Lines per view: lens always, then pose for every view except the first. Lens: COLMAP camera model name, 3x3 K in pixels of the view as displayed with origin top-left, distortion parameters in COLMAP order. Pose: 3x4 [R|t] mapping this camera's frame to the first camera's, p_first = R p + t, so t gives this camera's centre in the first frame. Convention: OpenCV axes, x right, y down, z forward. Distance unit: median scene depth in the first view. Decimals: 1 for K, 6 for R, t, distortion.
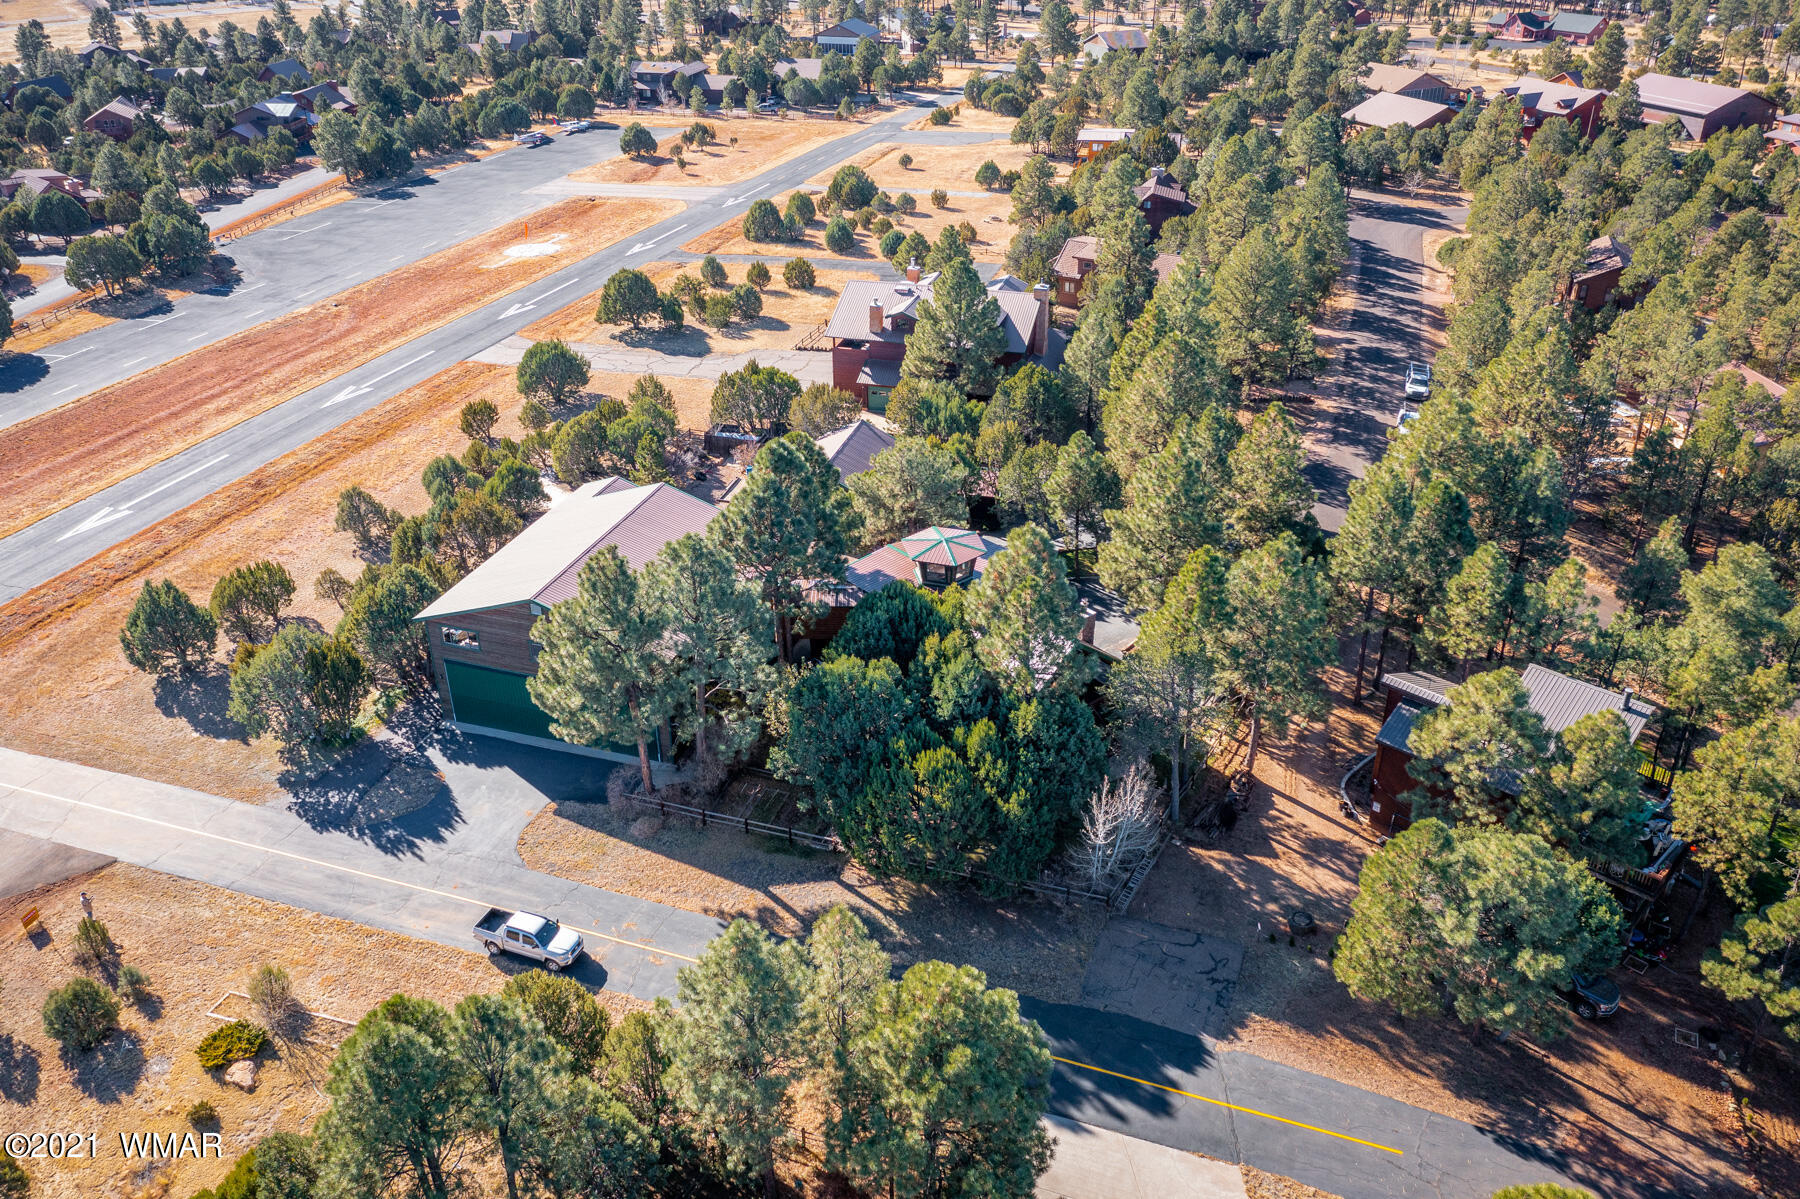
lens RADIAL K [[1393.3, 0, 900.0], [0, 1393.3, 599.5], [0, 0, 1]] dist [-0.010679, 0.011797]
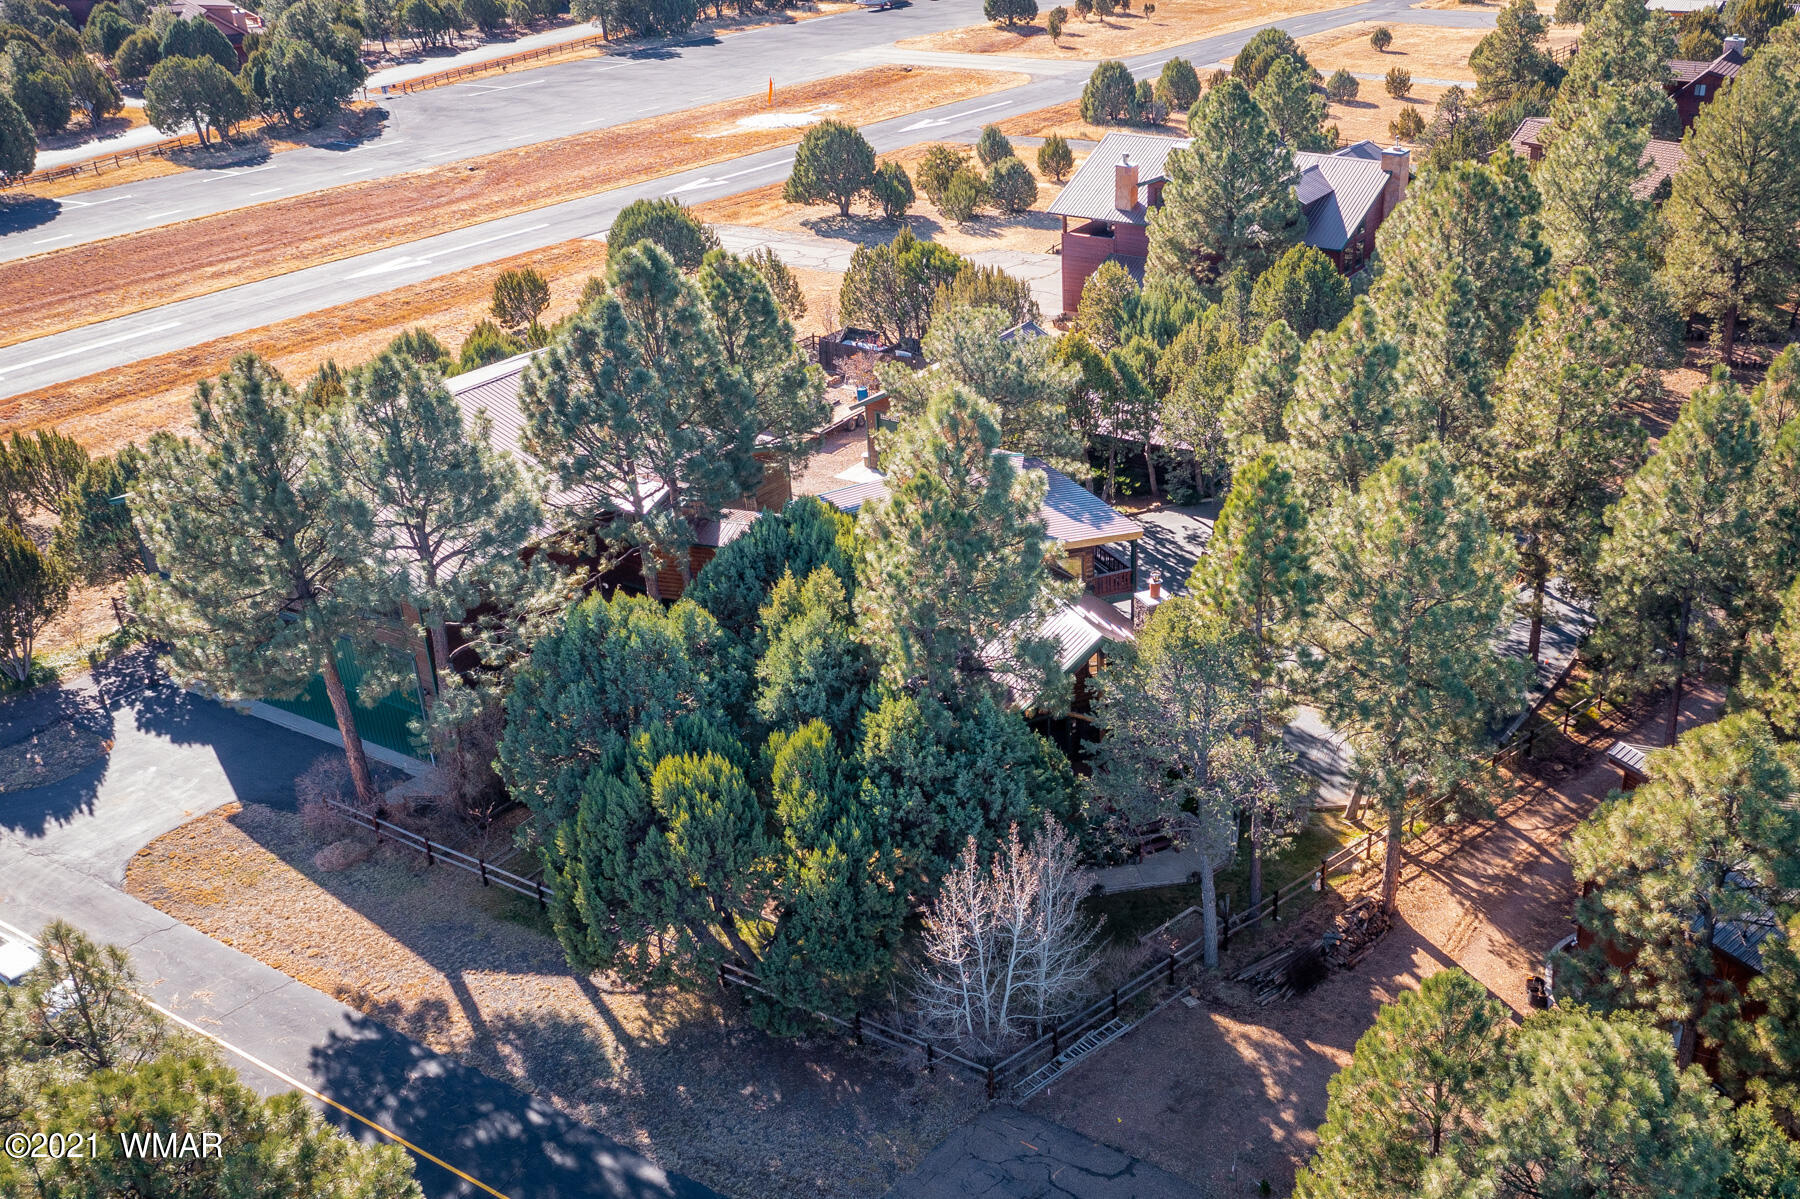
lens RADIAL K [[1903.7, 0, 1078.7], [0, 1903.7, 785.9], [0, 0, 1]] dist [-0.000565, 0.004151]
pose [[0.972593, 0.117464, -0.200662, 0.195056], [-0.111810, 0.992951, 0.039323, 0.042927], [0.203867, -0.015809, 0.978871, 0.167949]]
